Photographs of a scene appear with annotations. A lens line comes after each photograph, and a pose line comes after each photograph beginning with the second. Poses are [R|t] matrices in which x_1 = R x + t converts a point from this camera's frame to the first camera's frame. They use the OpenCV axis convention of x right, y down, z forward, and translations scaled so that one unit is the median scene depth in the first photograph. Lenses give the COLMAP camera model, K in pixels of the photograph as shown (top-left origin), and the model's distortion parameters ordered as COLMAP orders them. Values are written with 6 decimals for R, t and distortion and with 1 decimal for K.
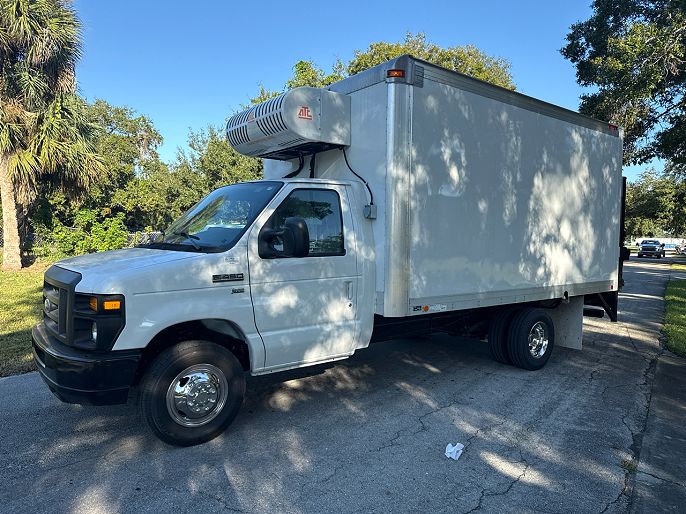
lens RADIAL K [[492.9, 0, 343.0], [0, 492.9, 257.0], [0, 0, 1]] dist [0.109544, -0.143291]
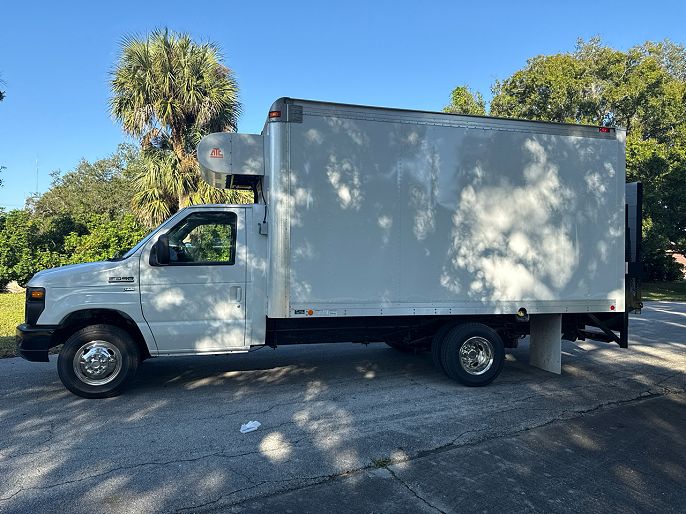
lens RADIAL K [[492.9, 0, 343.0], [0, 492.9, 257.0], [0, 0, 1]] dist [0.109544, -0.143291]
pose [[0.912129, -0.008038, -0.409824, 0.689691], [-0.013475, 0.998679, -0.049577, 0.030166], [0.409682, 0.050742, 0.910816, -0.007352]]
